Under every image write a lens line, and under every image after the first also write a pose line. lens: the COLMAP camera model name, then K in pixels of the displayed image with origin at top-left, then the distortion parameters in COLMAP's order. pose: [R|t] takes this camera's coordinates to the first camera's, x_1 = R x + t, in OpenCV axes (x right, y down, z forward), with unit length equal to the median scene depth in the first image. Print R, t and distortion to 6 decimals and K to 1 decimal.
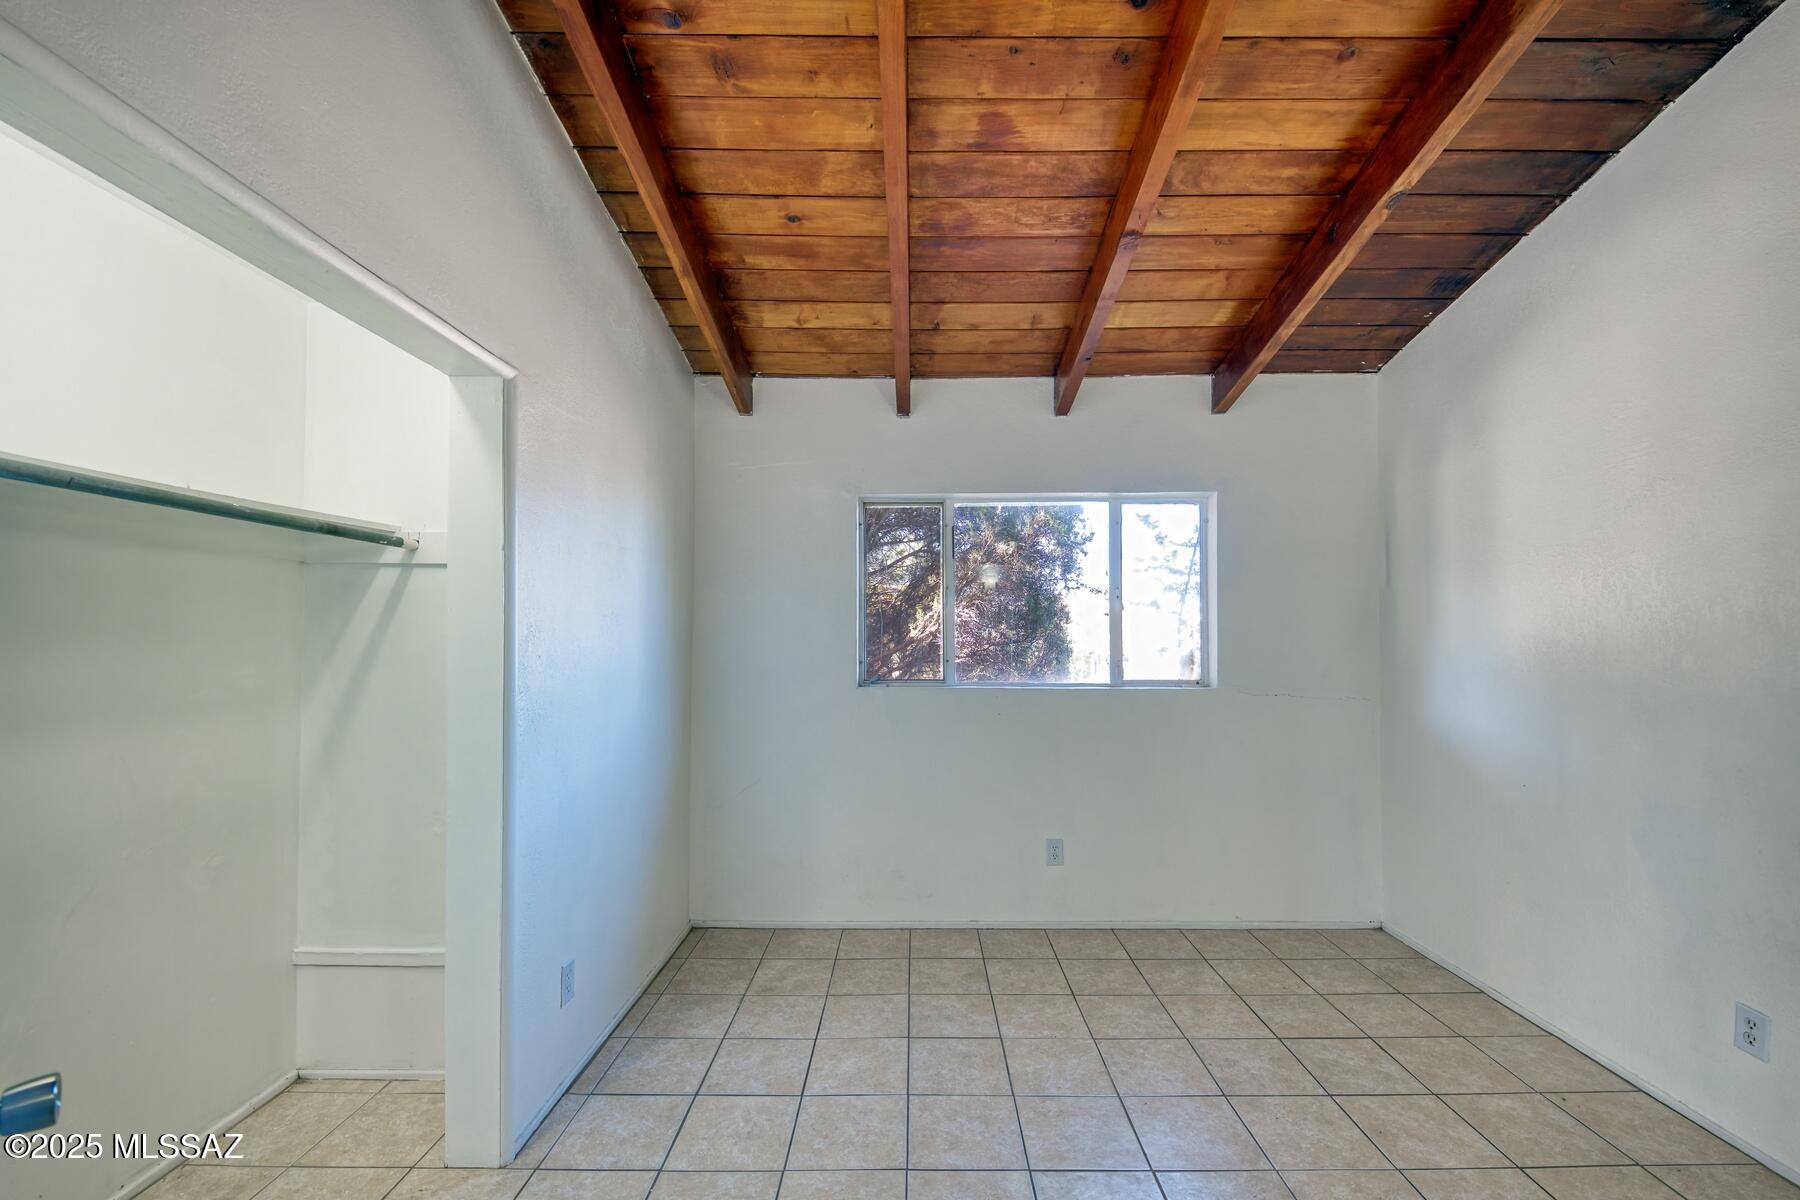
lens RADIAL K [[735.6, 0, 899.9], [0, 735.6, 629.5], [0, 0, 1]] dist [-0.000842, -0.000362]
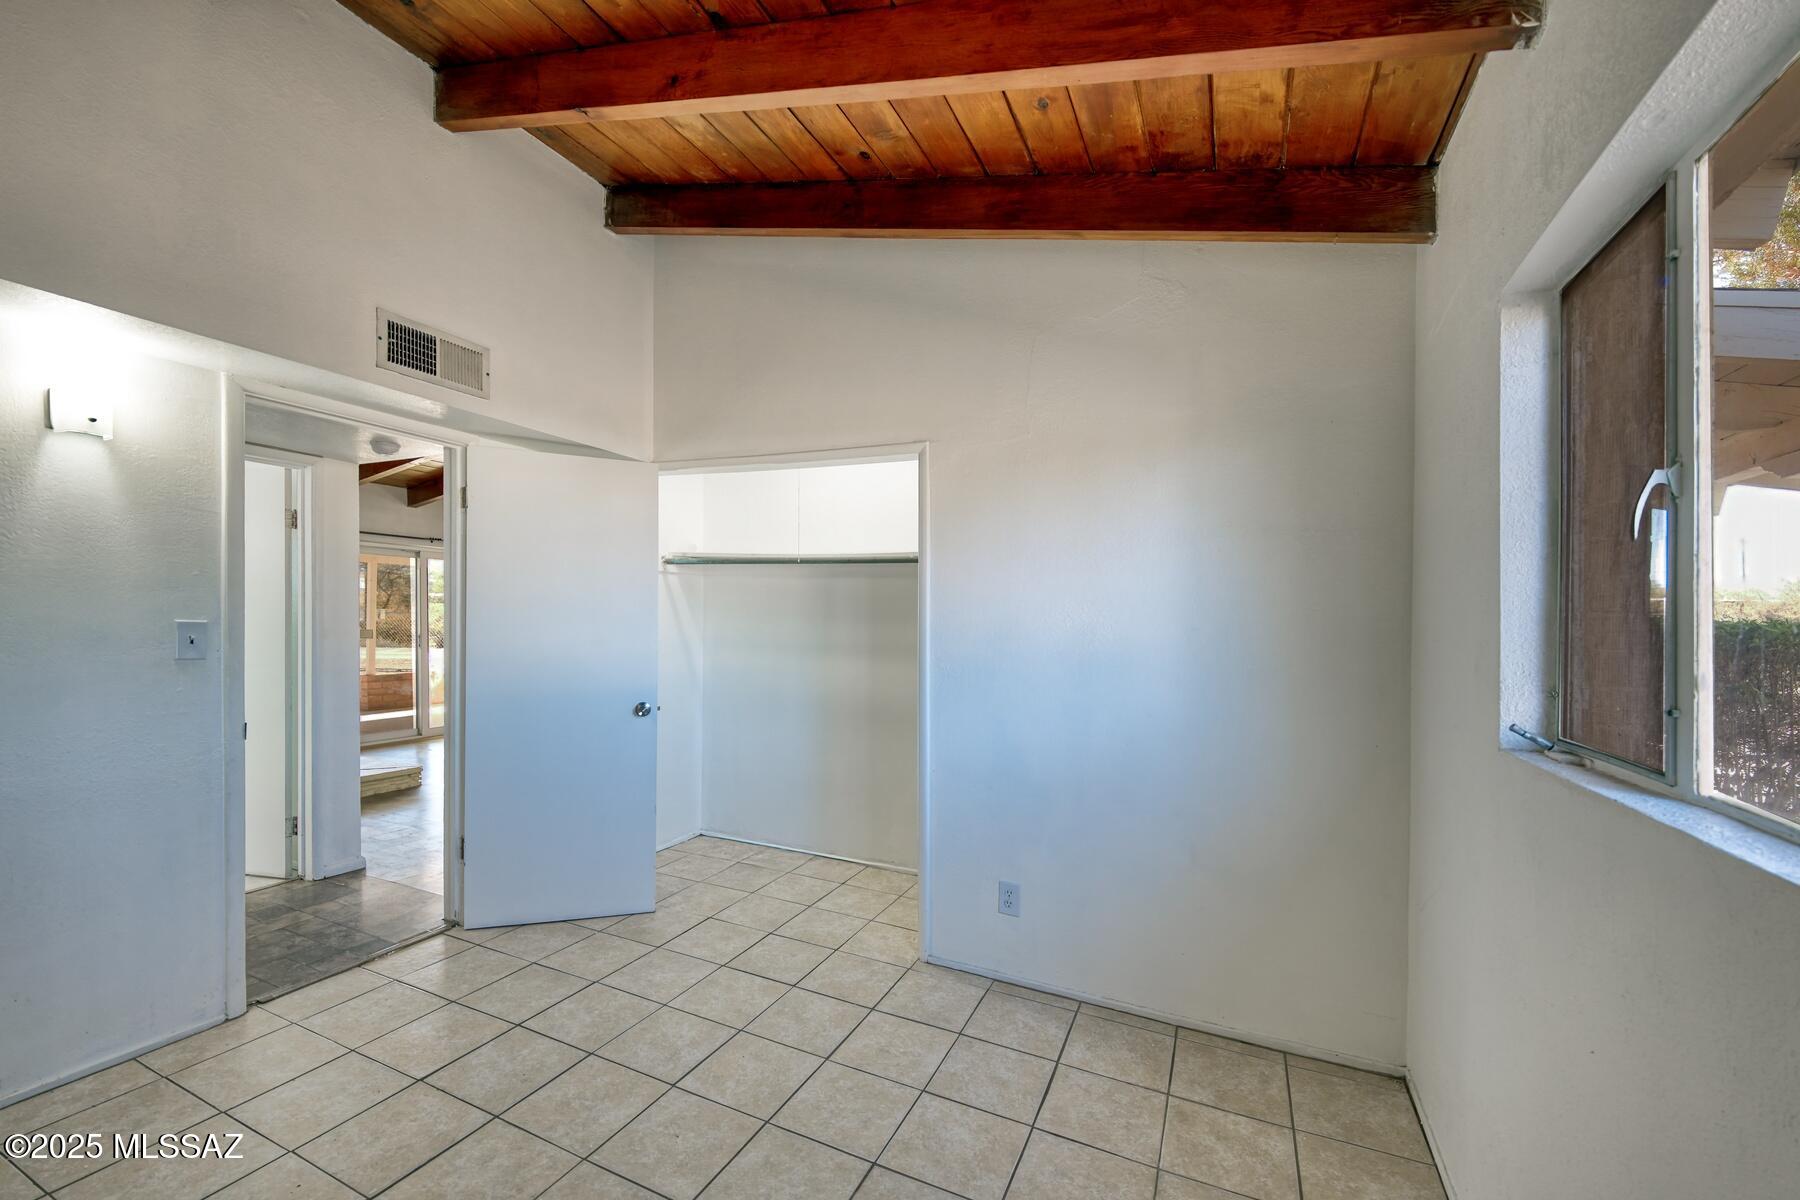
lens RADIAL K [[735.6, 0, 899.9], [0, 735.6, 629.5], [0, 0, 1]] dist [-0.000842, -0.000362]
pose [[-0.404973, -0.003399, -0.914322, 0.534272], [-0.016881, 0.999850, 0.003760, 0.026706], [0.914173, 0.016958, -0.404970, 0.963226]]
